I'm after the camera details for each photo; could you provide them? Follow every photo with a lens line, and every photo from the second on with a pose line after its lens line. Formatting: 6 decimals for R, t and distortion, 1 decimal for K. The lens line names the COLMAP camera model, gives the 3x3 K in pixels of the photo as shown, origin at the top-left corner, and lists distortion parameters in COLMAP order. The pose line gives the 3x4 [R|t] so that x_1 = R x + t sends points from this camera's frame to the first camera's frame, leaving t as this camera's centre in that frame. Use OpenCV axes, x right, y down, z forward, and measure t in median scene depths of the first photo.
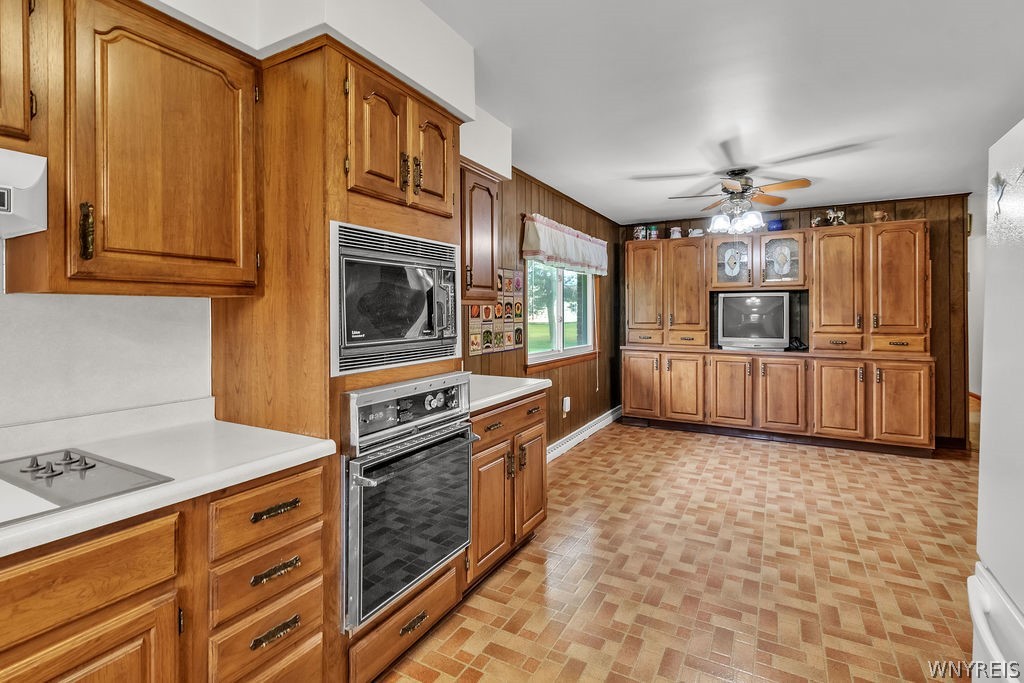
lens RADIAL K [[475.2, 0, 512.0], [0, 475.2, 315.7], [0, 0, 1]] dist [0.000249, 0.000099]
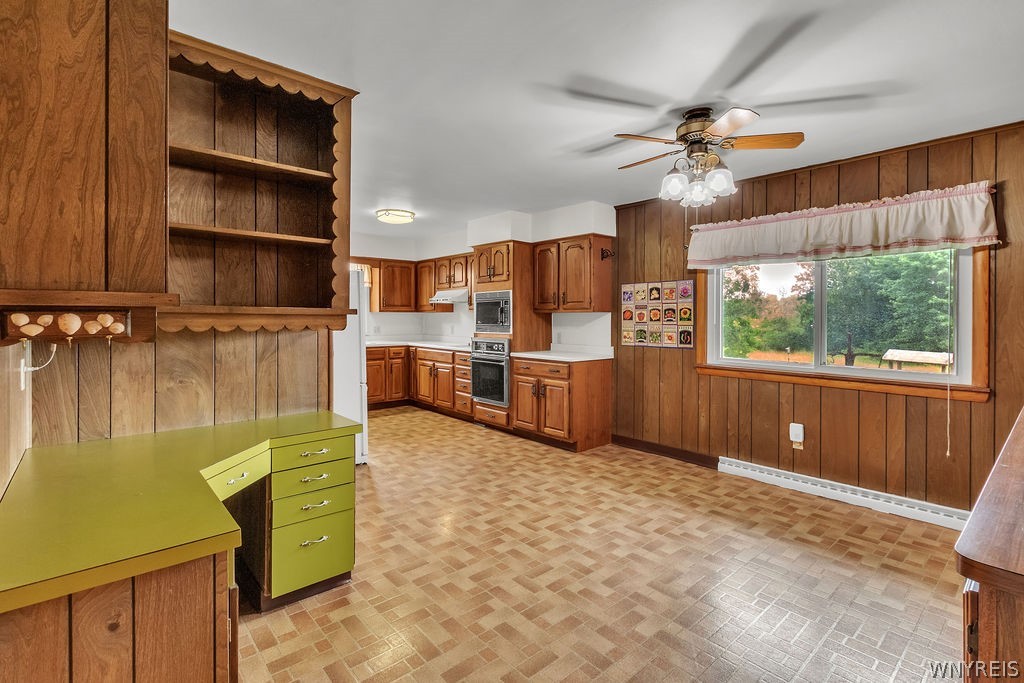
lens RADIAL K [[475.2, 0, 512.0], [0, 475.2, 315.7], [0, 0, 1]] dist [0.000249, 0.000099]
pose [[-0.328460, -0.008507, -0.944480, 1.369328], [-0.010422, 0.999931, -0.005383, 0.002185], [0.944460, 0.008075, -0.328526, 1.091056]]
